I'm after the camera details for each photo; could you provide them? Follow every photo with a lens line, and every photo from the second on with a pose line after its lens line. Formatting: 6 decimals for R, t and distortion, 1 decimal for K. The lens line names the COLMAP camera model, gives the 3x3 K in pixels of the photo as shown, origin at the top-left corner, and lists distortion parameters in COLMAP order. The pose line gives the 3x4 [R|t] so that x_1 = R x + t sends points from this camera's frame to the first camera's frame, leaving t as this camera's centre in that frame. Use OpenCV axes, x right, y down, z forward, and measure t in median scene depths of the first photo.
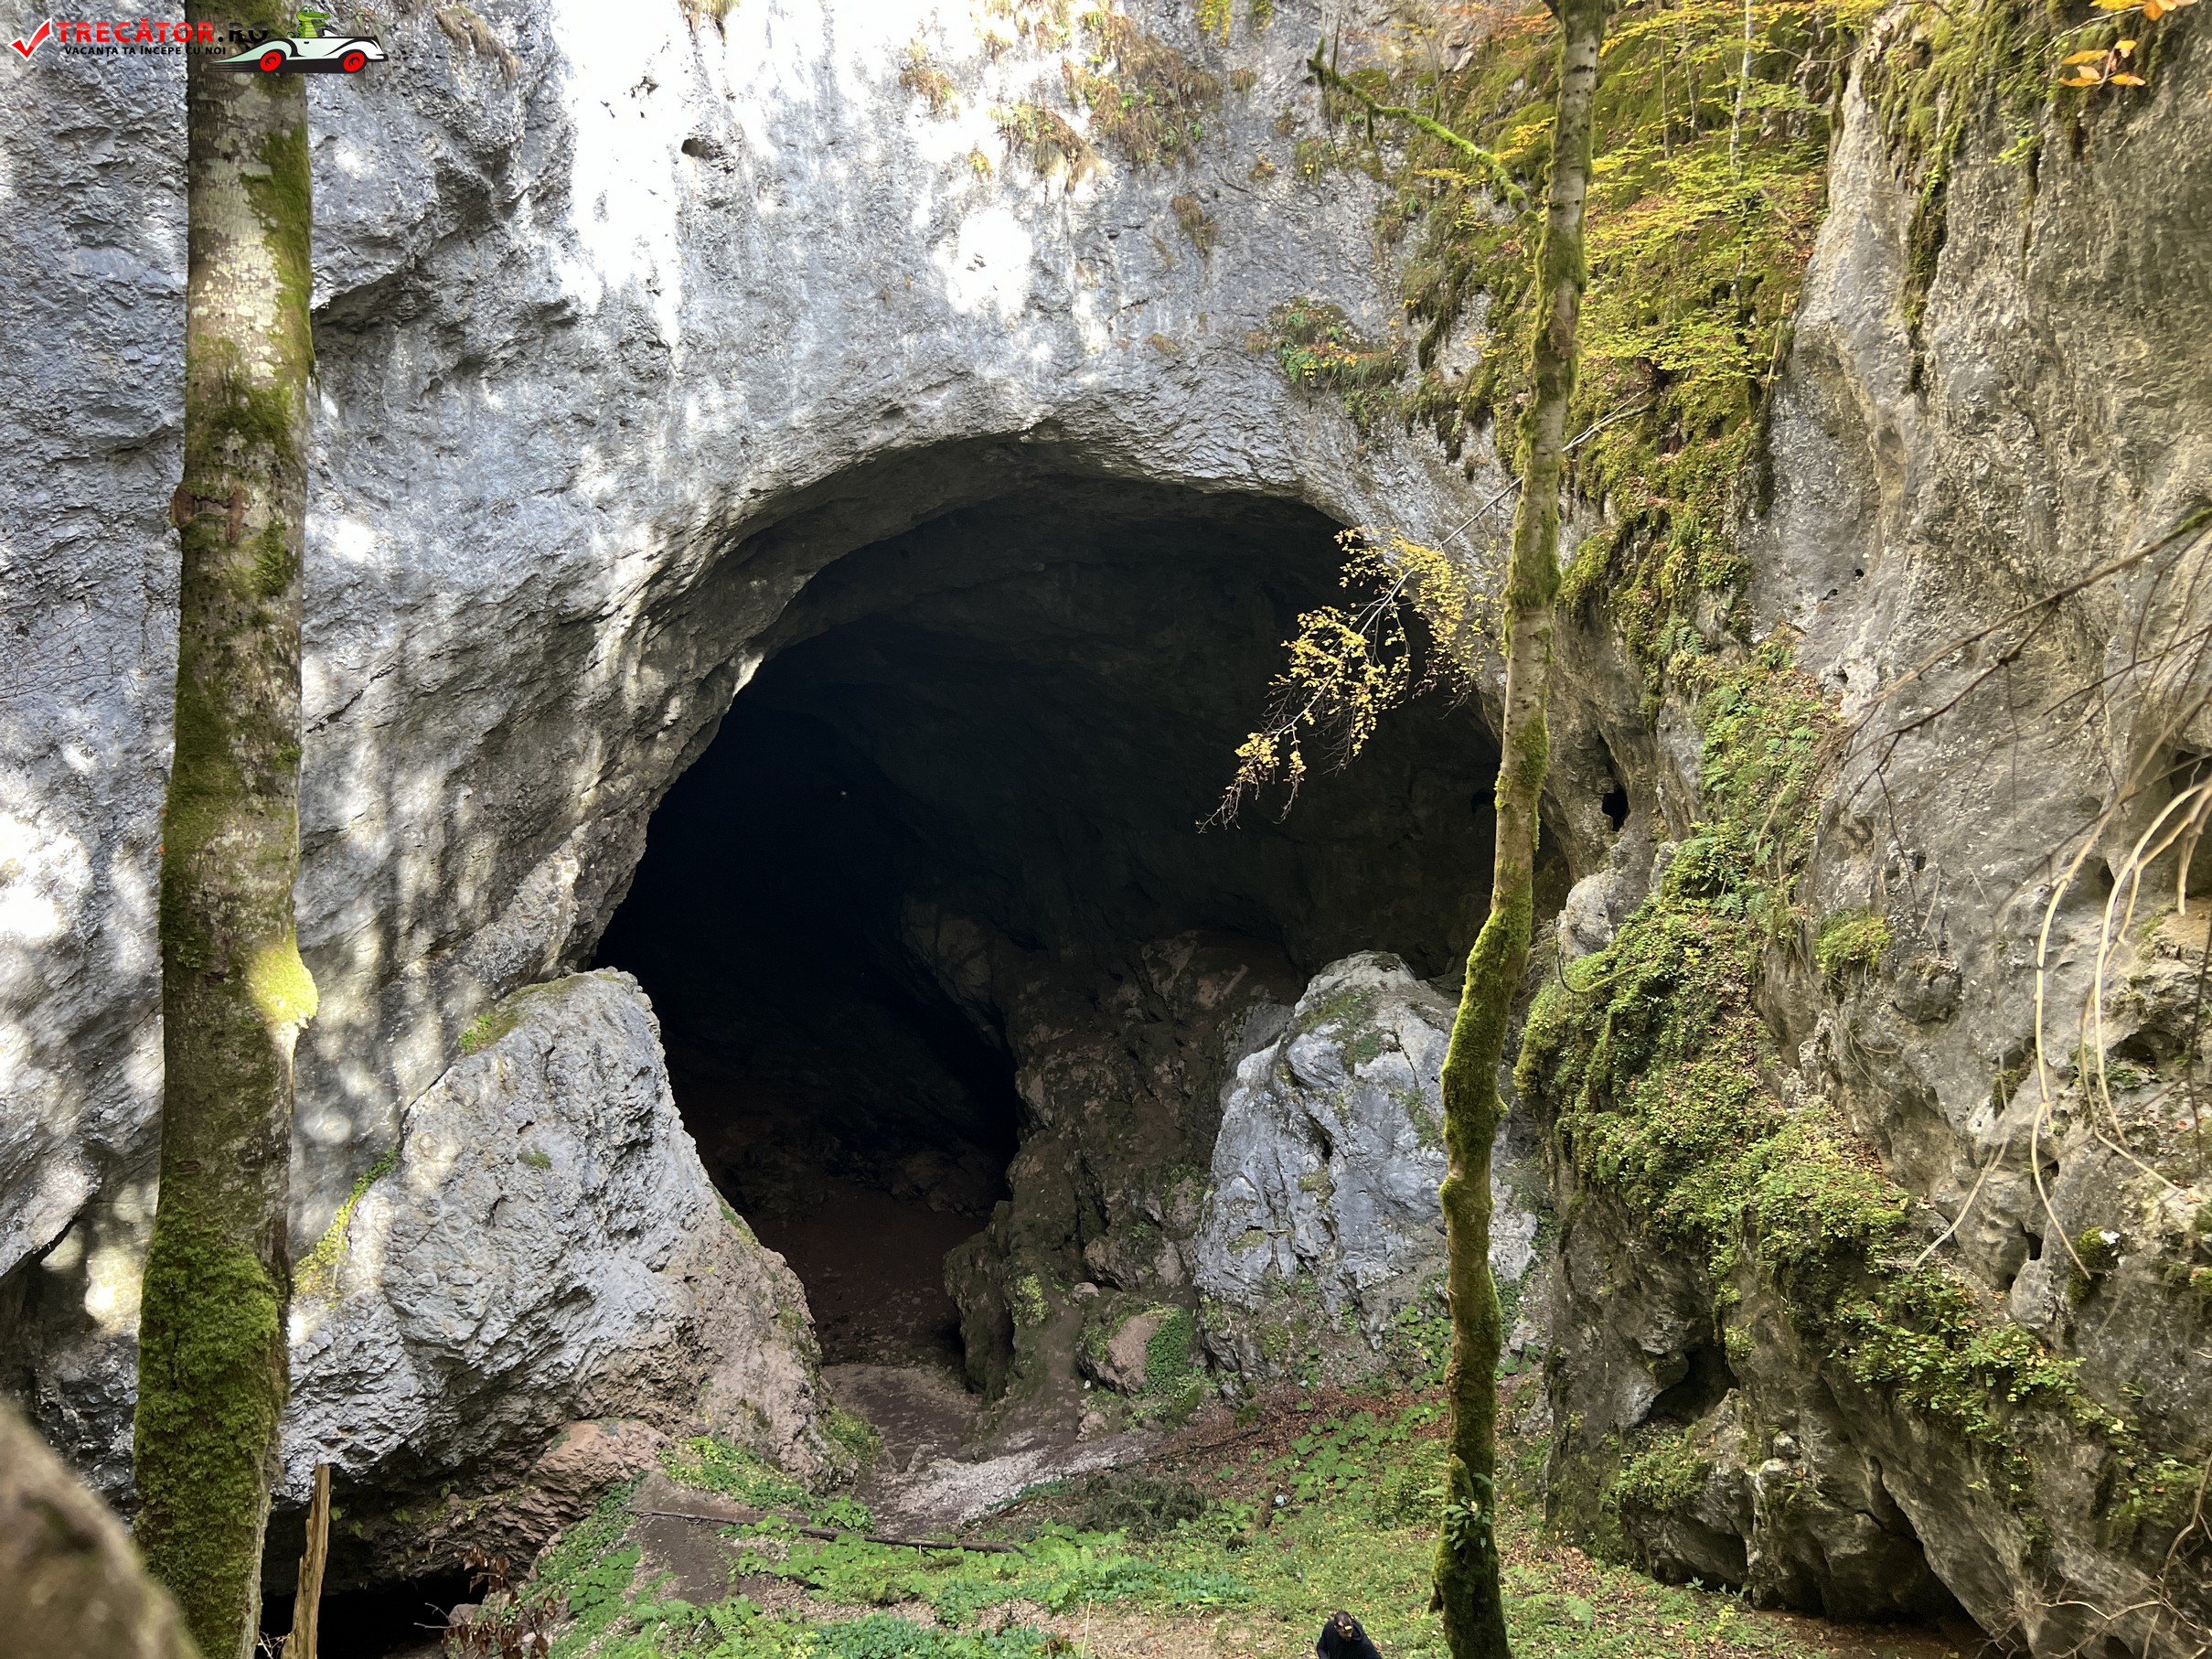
lens RADIAL K [[1671.7, 0, 1098.5], [0, 1671.7, 837.8], [0, 0, 1]] dist [0.051197, -0.059273]
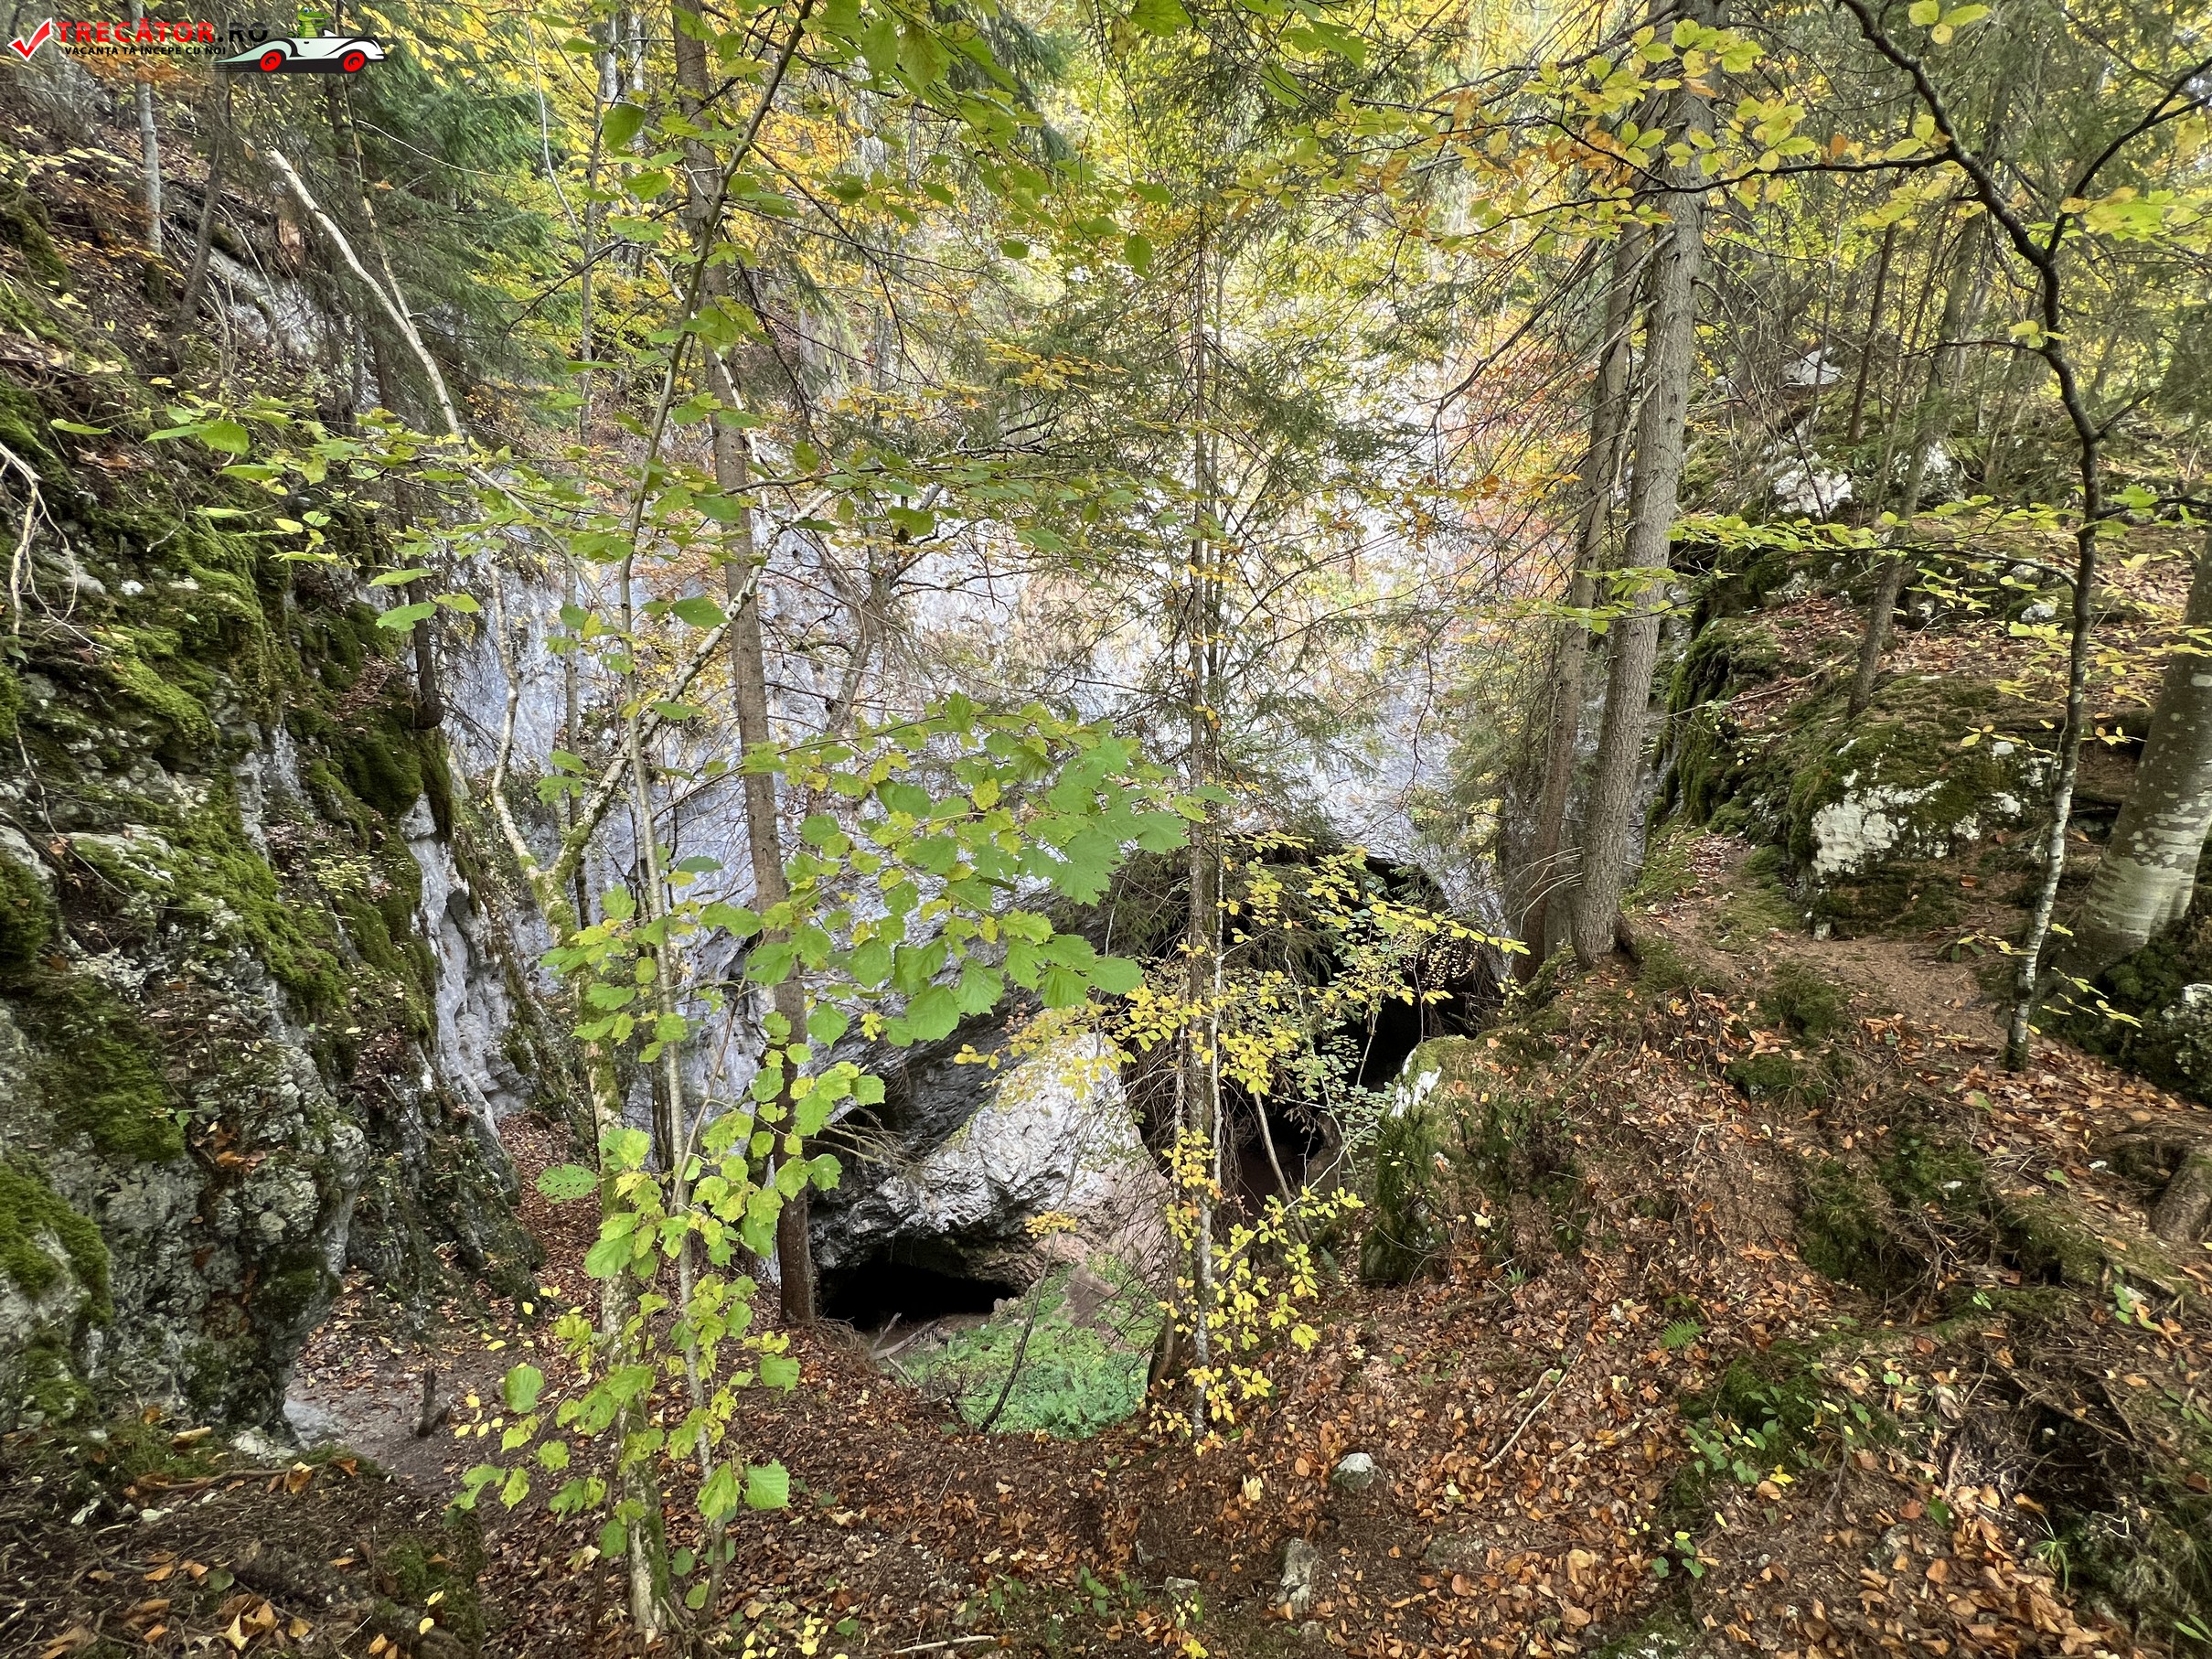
lens RADIAL K [[883.9, 0, 1106.0], [0, 883.9, 829.5], [0, 0, 1]] dist [-0.000772, 0.000053]
pose [[0.914876, 0.098152, -0.391622, 0.202814], [-0.150003, 0.983200, -0.104007, -0.088793], [0.374834, 0.153898, 0.914229, -0.179336]]
